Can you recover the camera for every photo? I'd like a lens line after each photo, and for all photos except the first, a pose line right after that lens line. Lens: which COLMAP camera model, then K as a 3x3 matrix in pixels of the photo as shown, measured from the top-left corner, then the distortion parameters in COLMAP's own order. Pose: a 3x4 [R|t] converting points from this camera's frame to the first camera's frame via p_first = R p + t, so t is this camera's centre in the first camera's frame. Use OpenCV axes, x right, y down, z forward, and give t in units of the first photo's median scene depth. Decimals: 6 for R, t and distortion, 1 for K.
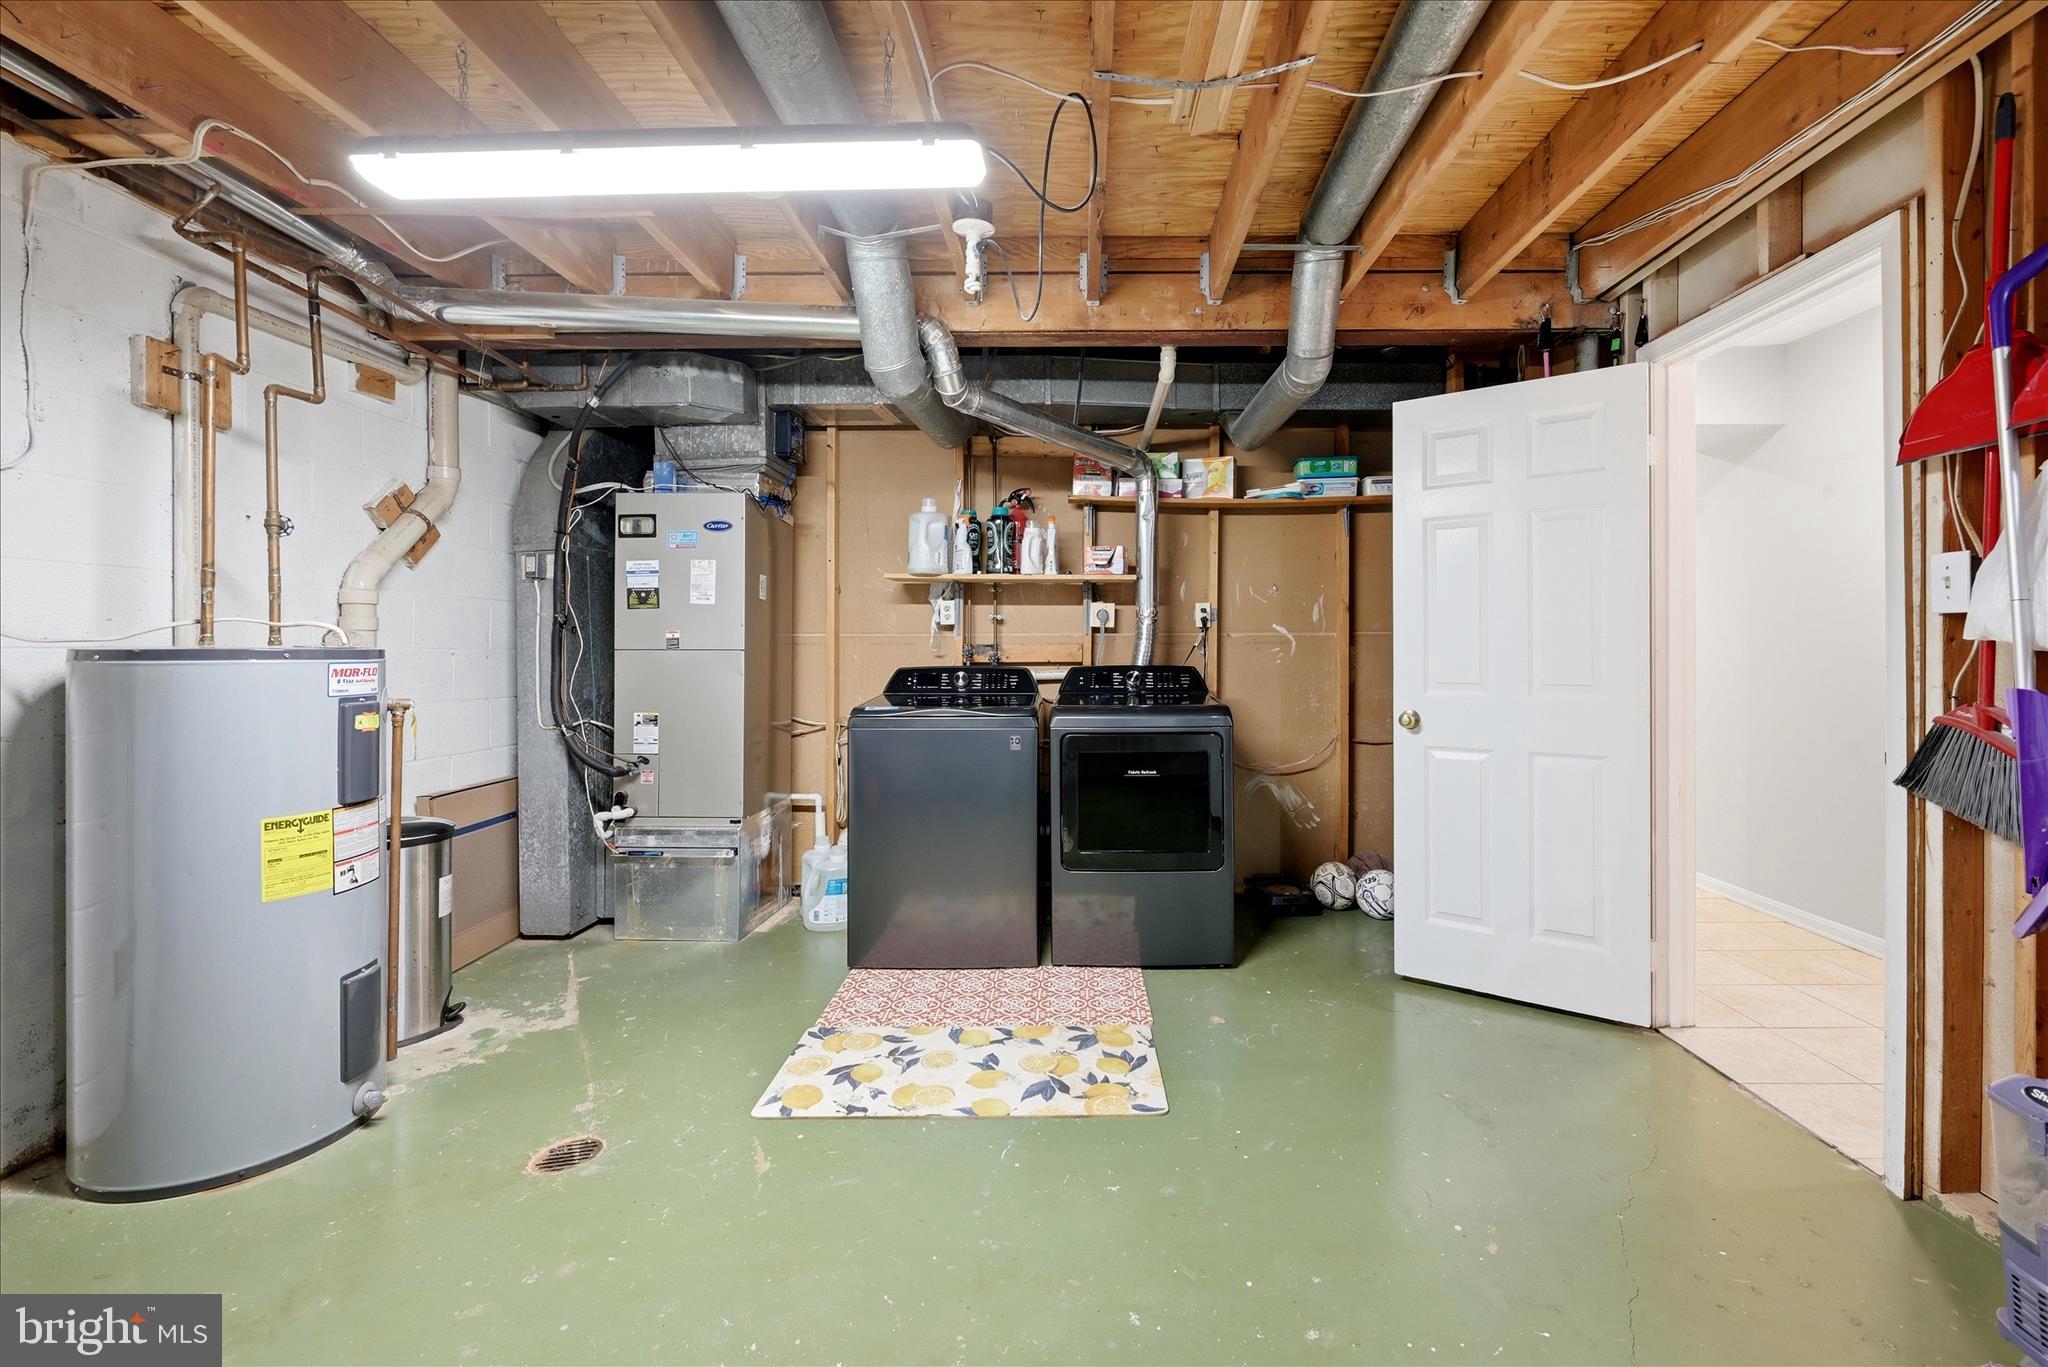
lens RADIAL K [[903.1, 0, 1028.4], [0, 903.1, 647.7], [0, 0, 1]] dist [0.001283, -0.000231]
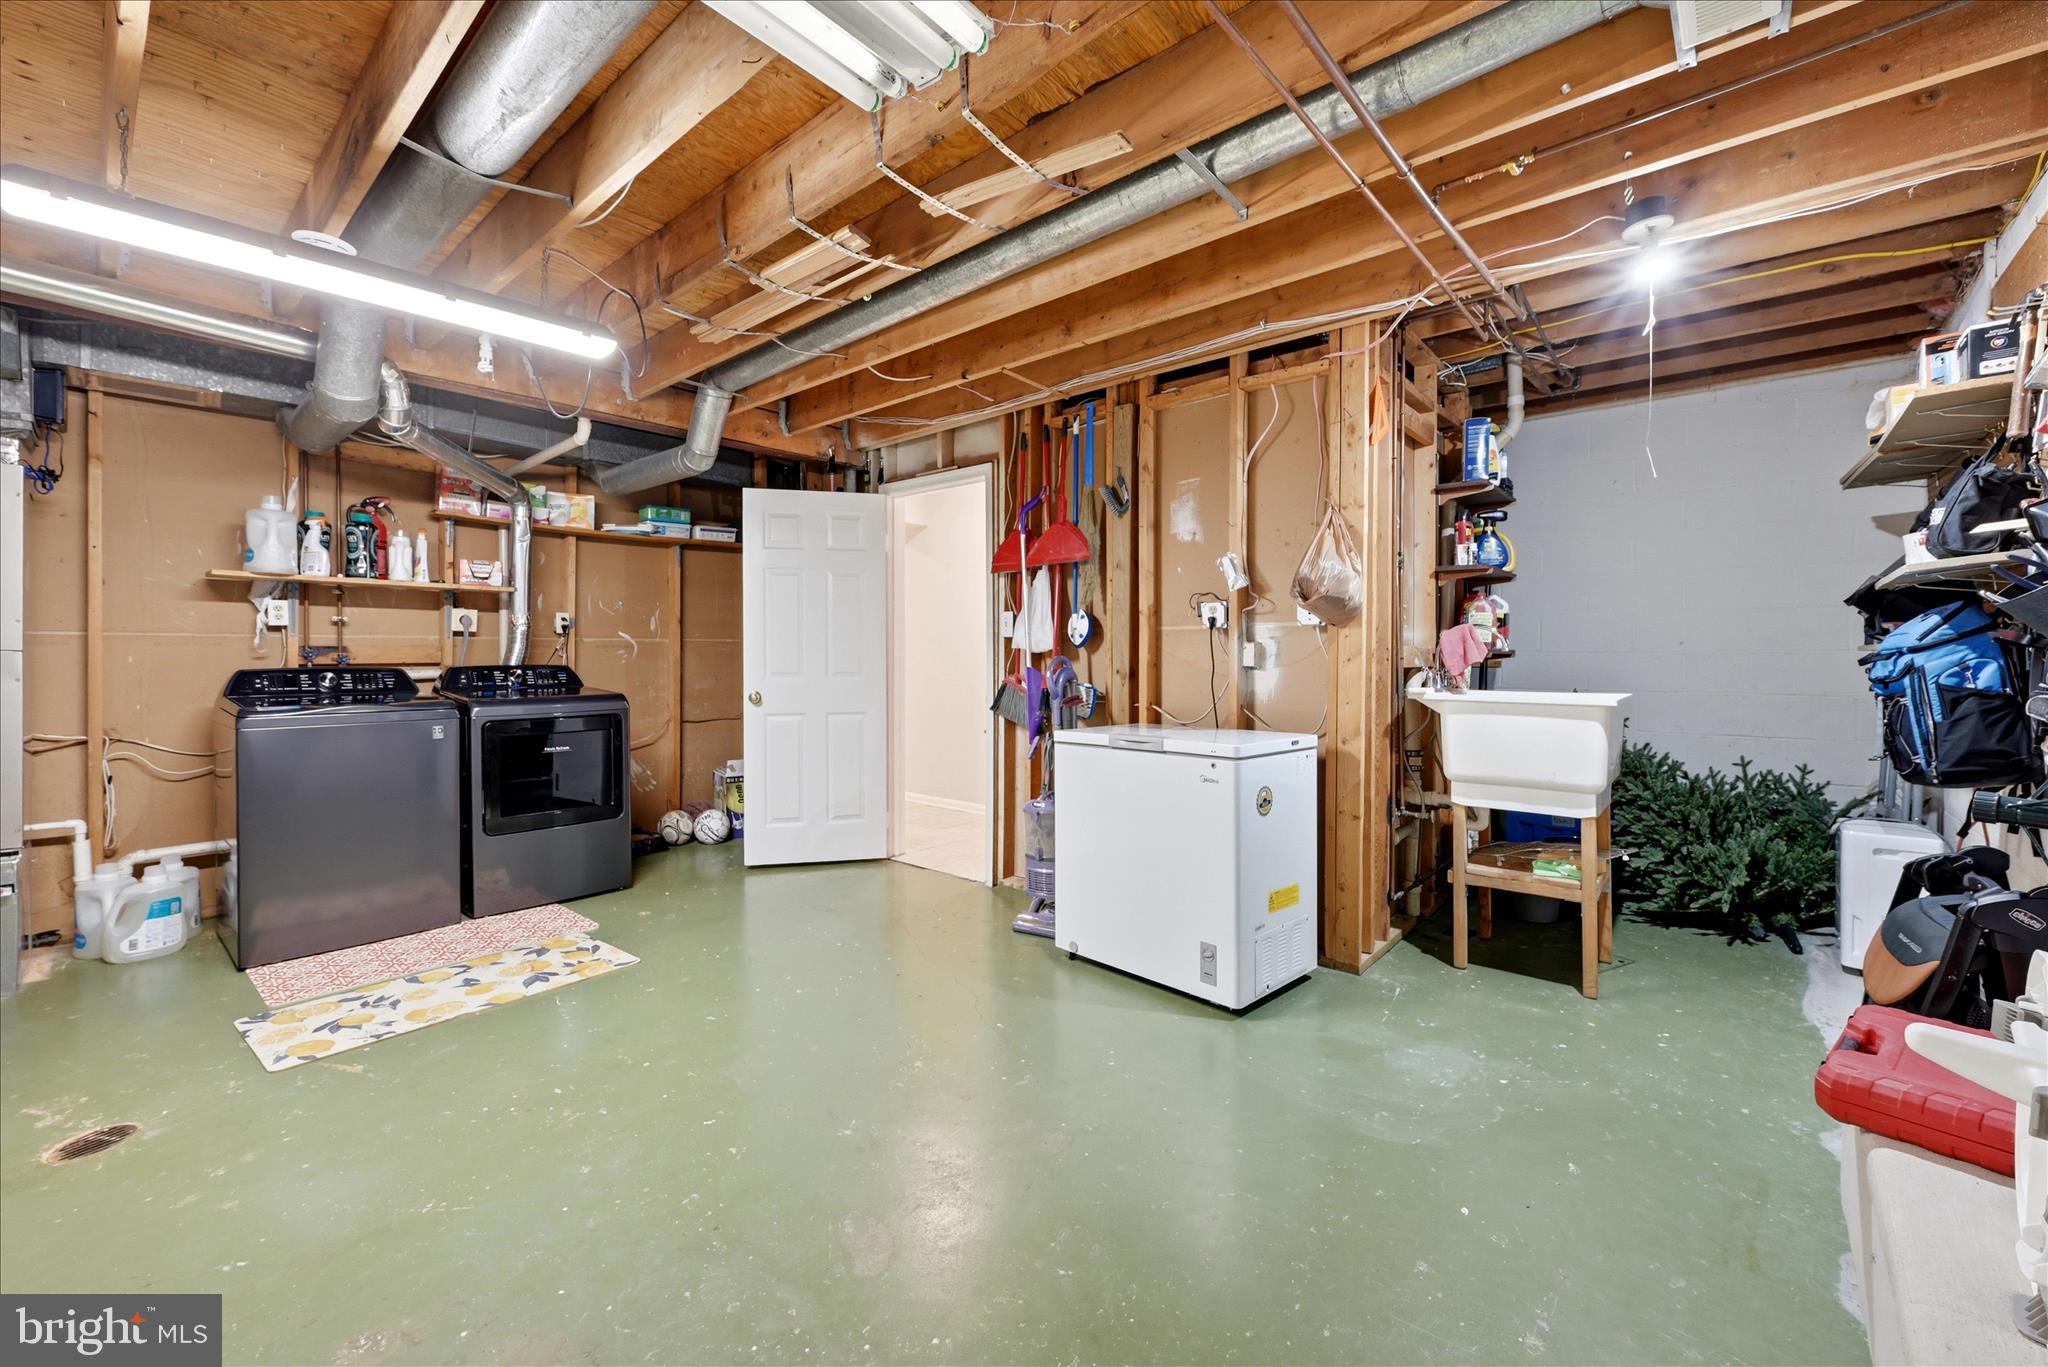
lens RADIAL K [[824.8, 0, 1032.8], [0, 824.8, 655.2], [0, 0, 1]] dist [0.000504, -0.000046]
pose [[0.646515, -0.000095, 0.762901, -0.266876], [-0.003531, 0.999989, 0.003117, 0.001173], [-0.762893, -0.004709, 0.646508, -0.207332]]
